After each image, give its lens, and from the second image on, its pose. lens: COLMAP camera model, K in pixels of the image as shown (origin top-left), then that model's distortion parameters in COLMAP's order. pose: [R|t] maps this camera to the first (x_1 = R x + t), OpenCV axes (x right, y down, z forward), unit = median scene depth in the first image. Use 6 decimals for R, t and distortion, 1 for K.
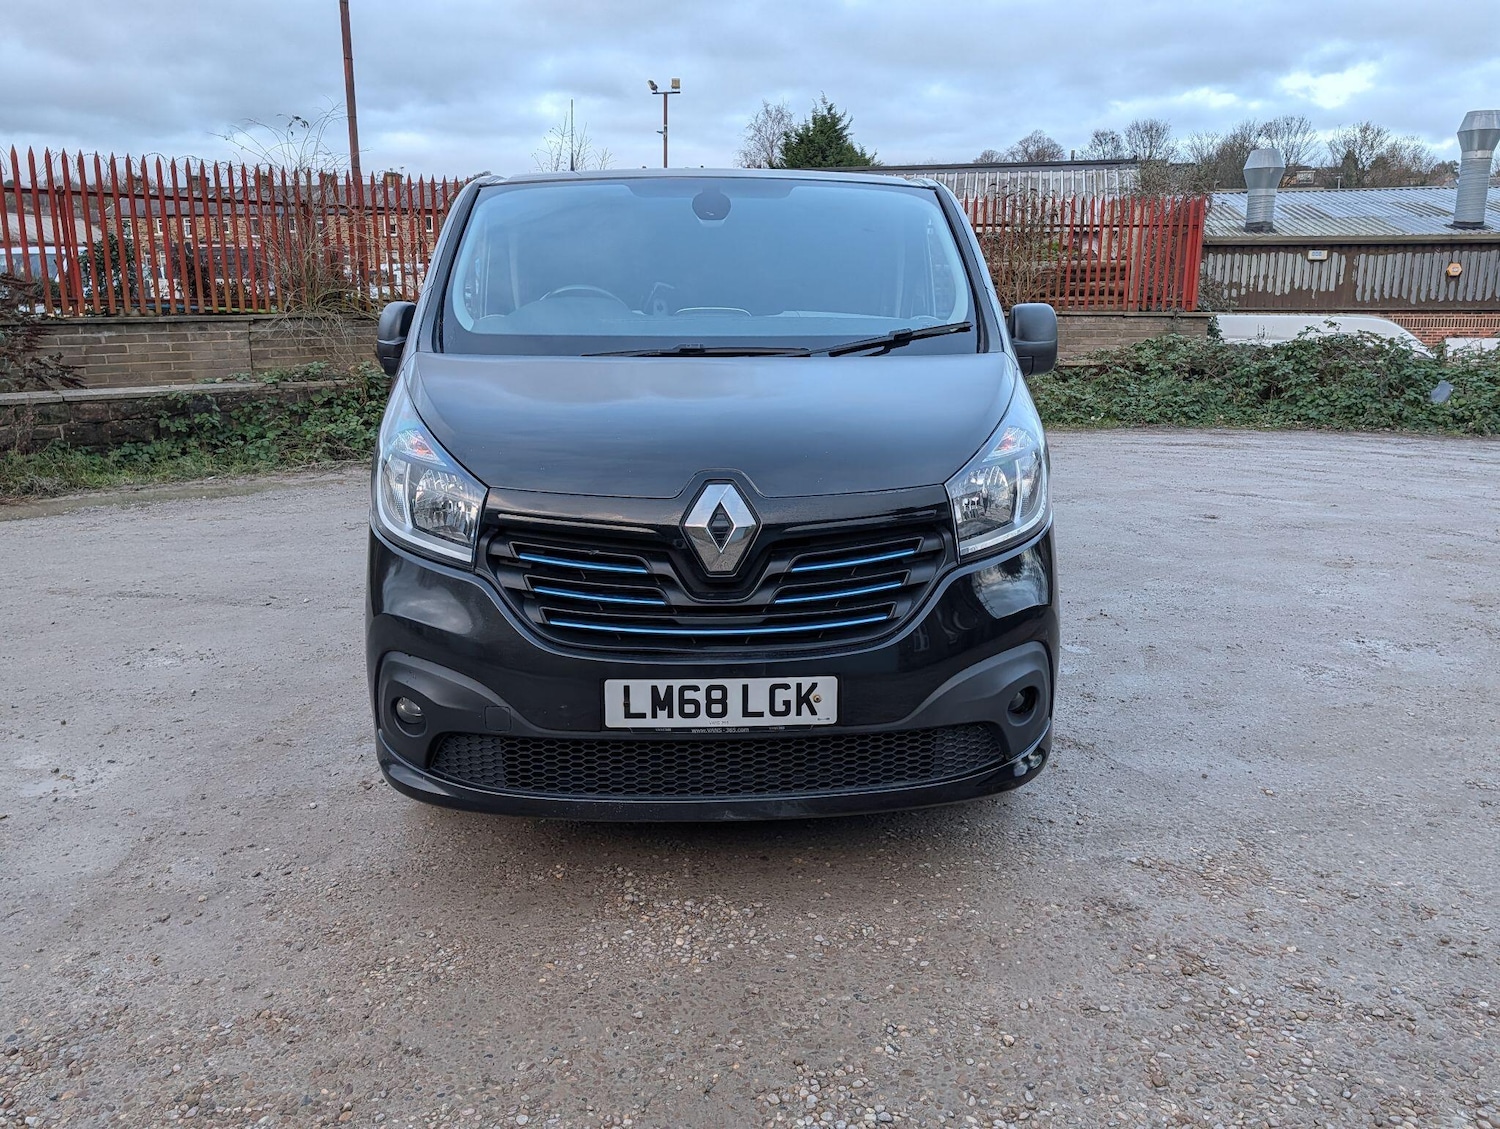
lens RADIAL K [[1142.8, 0, 762.3], [0, 1142.8, 518.4], [0, 0, 1]] dist [0.034724, -0.033314]
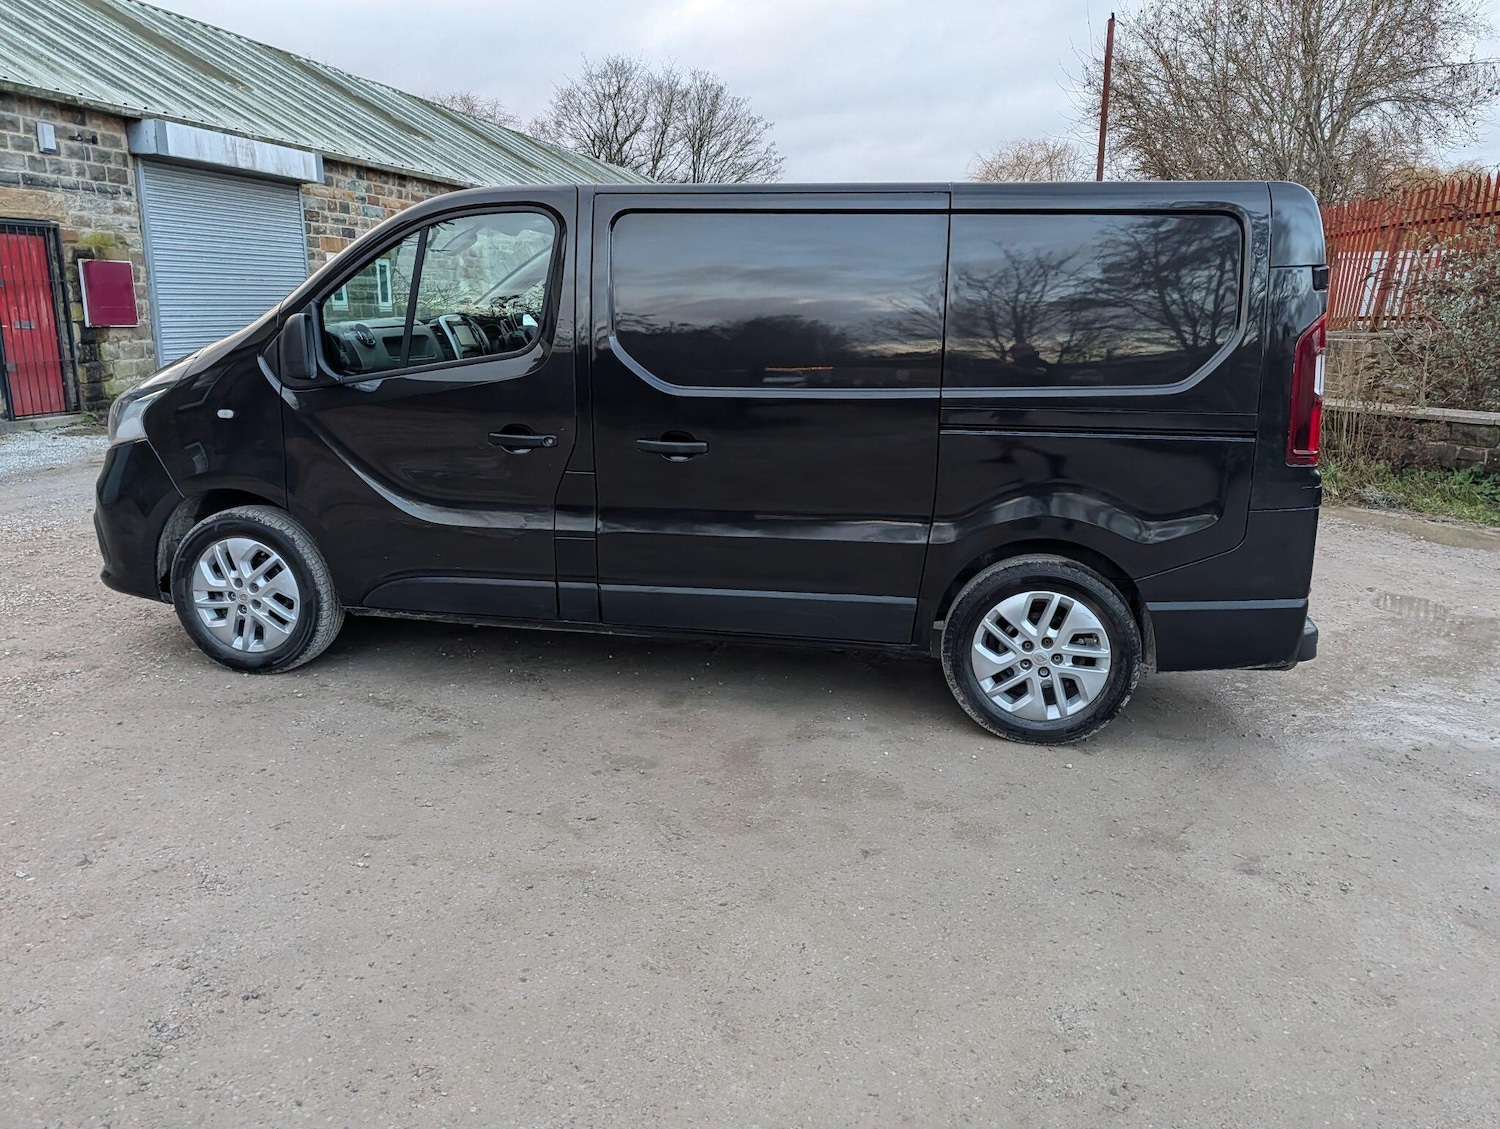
lens RADIAL K [[1138.8, 0, 769.1], [0, 1138.8, 552.8], [0, 0, 1]] dist [0.027437, -0.019195]
pose [[-0.239304, 0.202283, -0.949640, 1.713792], [-0.193477, 0.948508, 0.250797, -0.465577], [0.951473, 0.243750, -0.187845, 2.392559]]
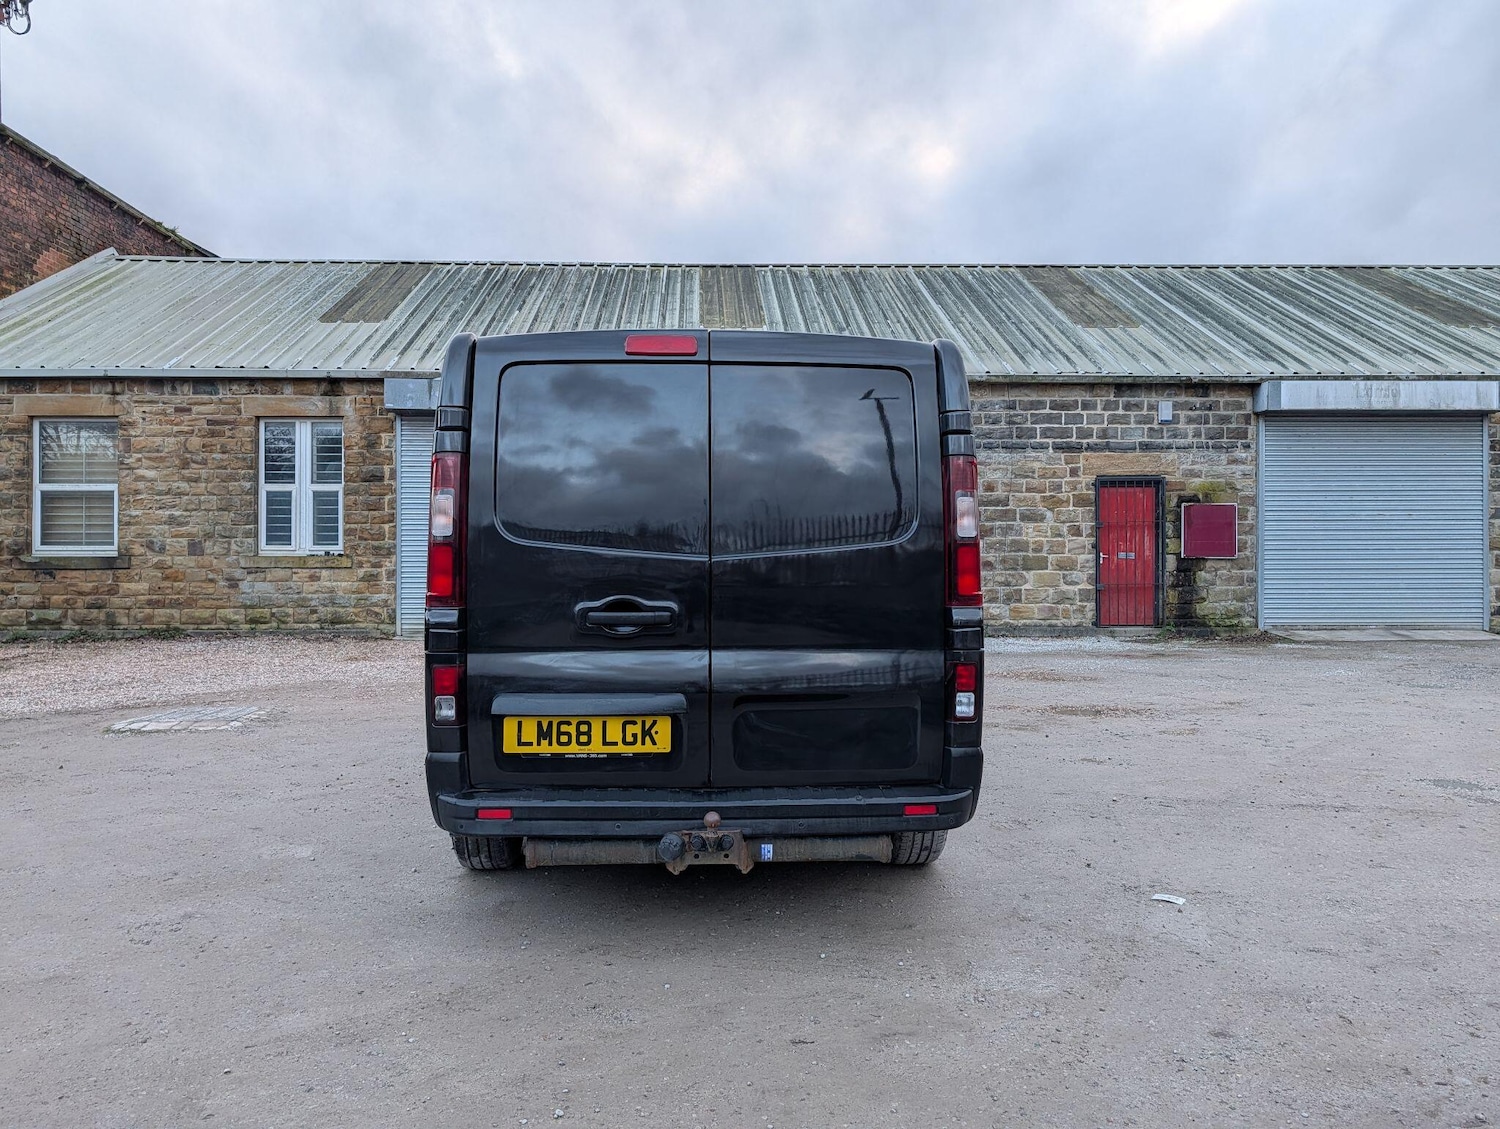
lens RADIAL K [[1078.1, 0, 729.0], [0, 1078.1, 540.1], [0, 0, 1]] dist [0.025389, -0.010273]
pose [[-0.999999, -0.001402, -0.000150, -0.151546], [-0.001407, 0.984810, 0.173628, -0.648050], [-0.000096, 0.173628, -0.984811, 3.984759]]
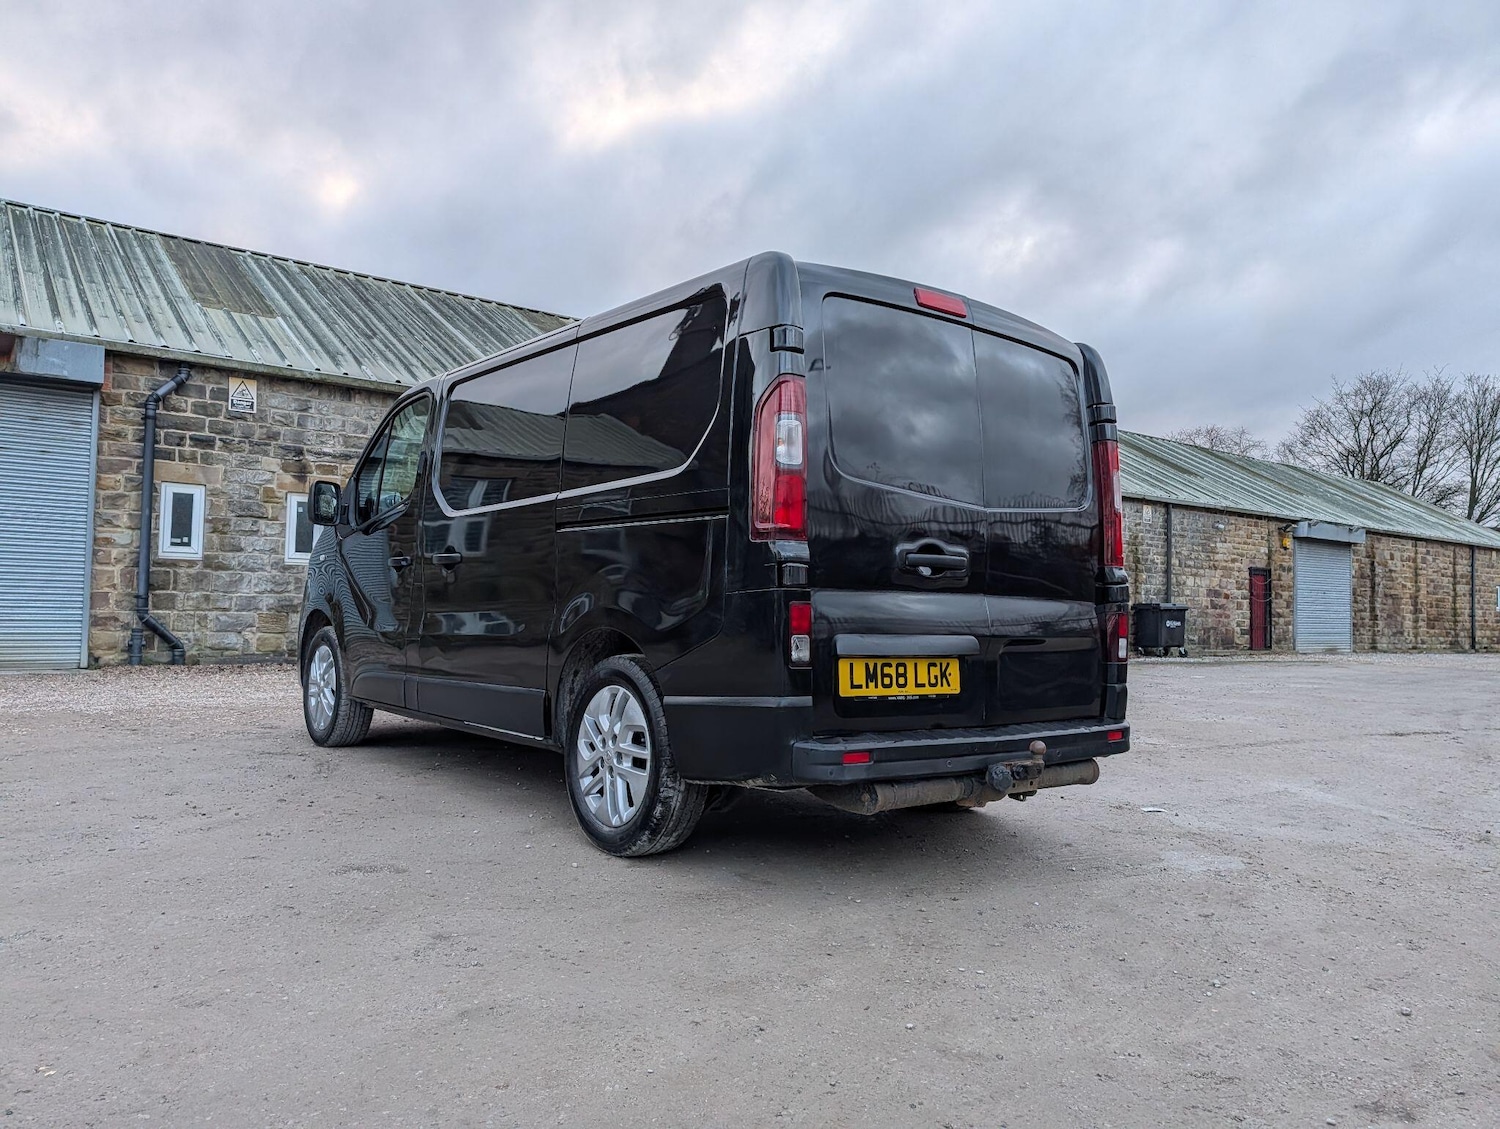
lens RADIAL K [[1078.2, 0, 759.4], [0, 1078.2, 568.5], [0, 0, 1]] dist [0.020760, -0.007761]
pose [[-0.806381, -0.044583, -0.589714, 0.897154], [-0.132735, 0.985358, 0.107009, -0.436164], [0.576309, 0.164565, -0.800492, 3.657308]]
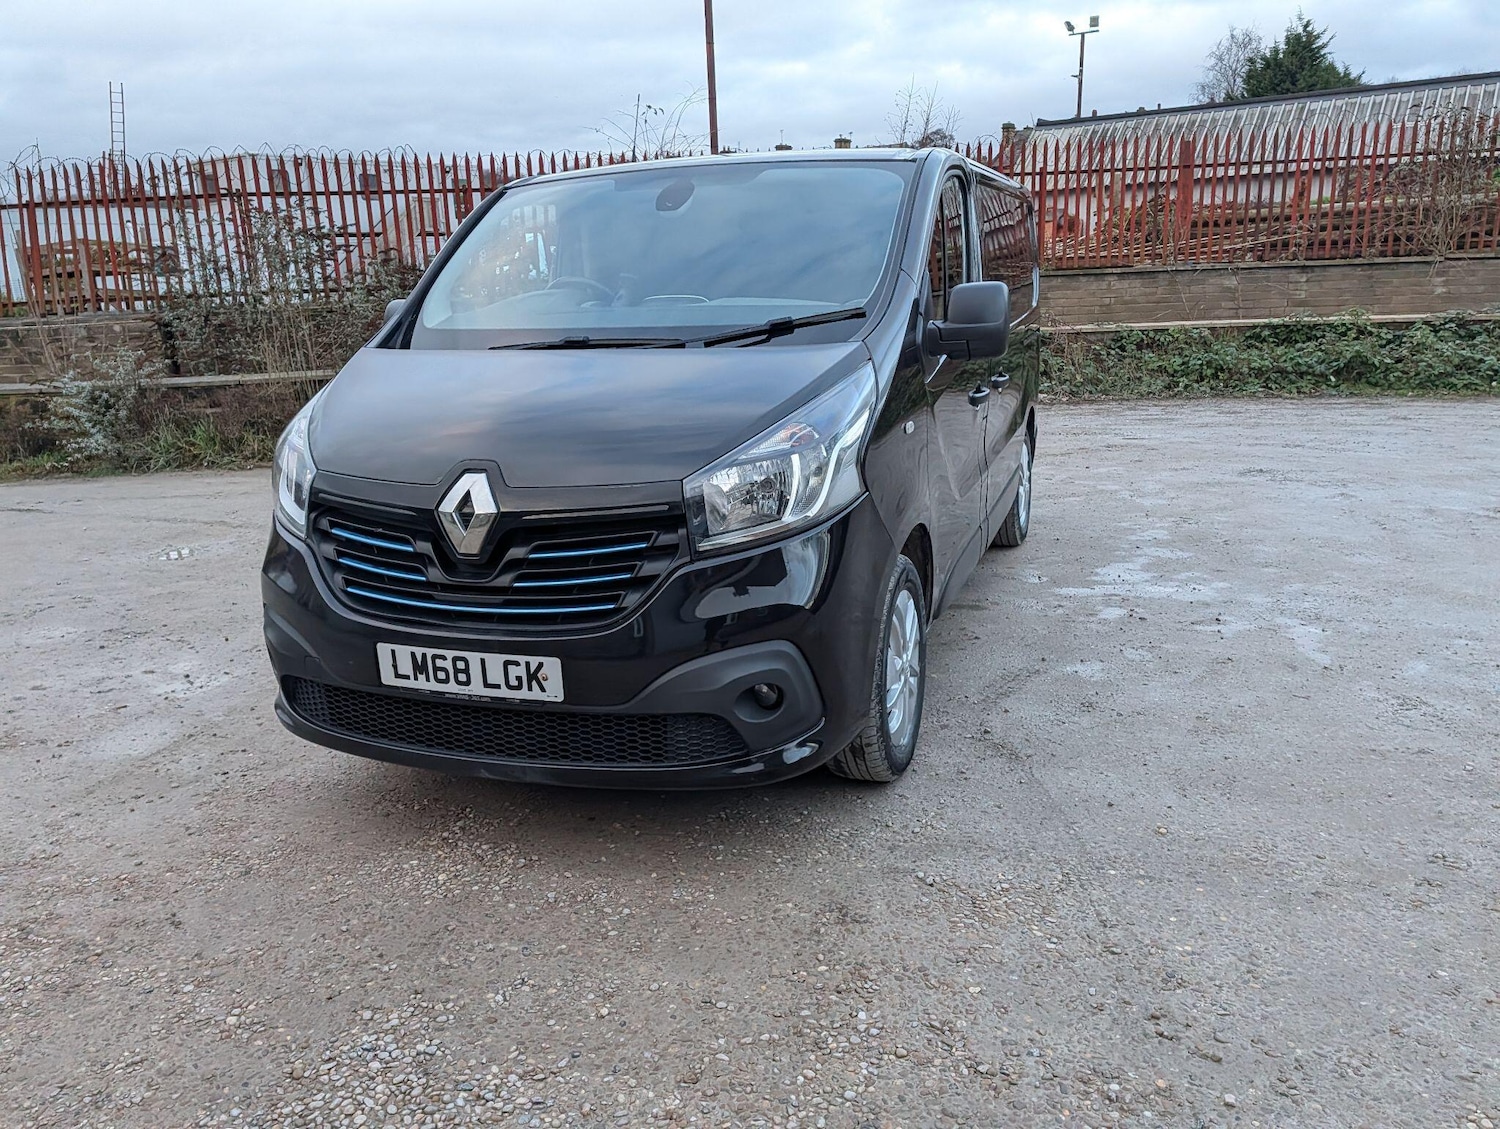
lens RADIAL K [[1138.8, 0, 769.1], [0, 1138.8, 552.8], [0, 0, 1]] dist [0.027437, -0.019195]
pose [[0.928698, 0.055142, -0.366714, 0.610658], [-0.031077, 0.996977, 0.071211, -0.039943], [0.369532, -0.054737, 0.927604, 0.090002]]
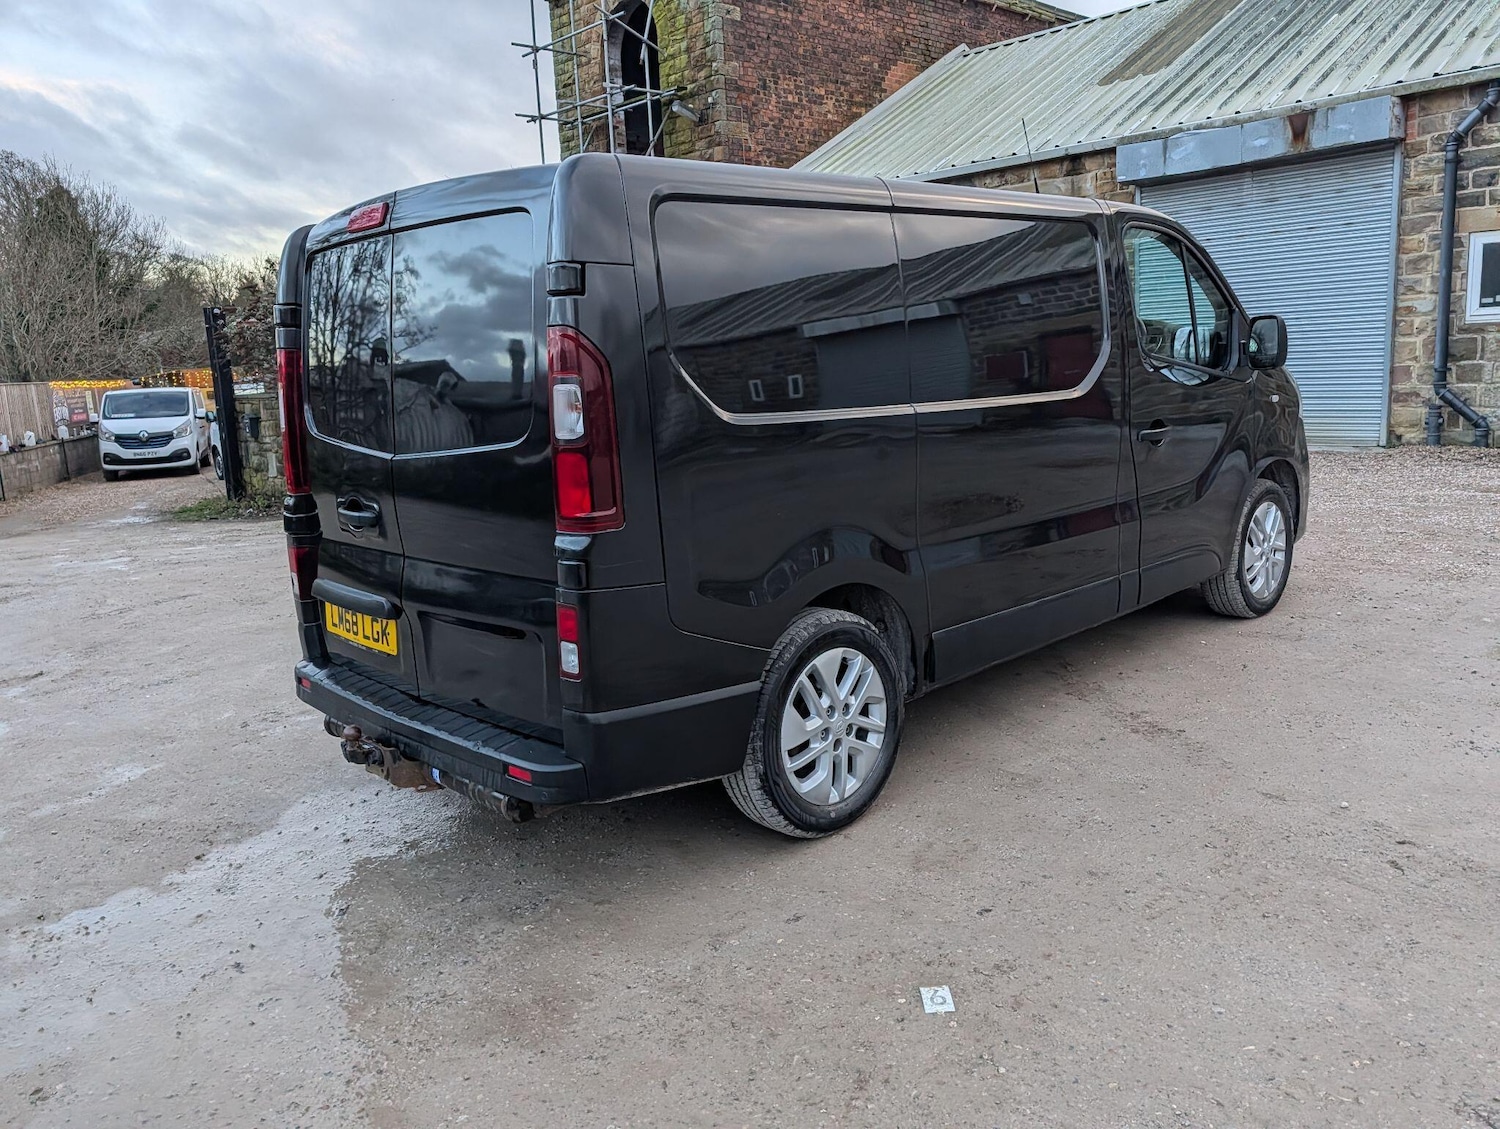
lens RADIAL K [[1137.6, 0, 770.6], [0, 1137.6, 545.3], [0, 0, 1]] dist [0.031083, -0.025882]
pose [[-0.663006, -0.095800, 0.742459, -1.333495], [0.188139, 0.938624, 0.289117, -0.596416], [-0.724587, 0.331372, -0.604290, 3.209491]]
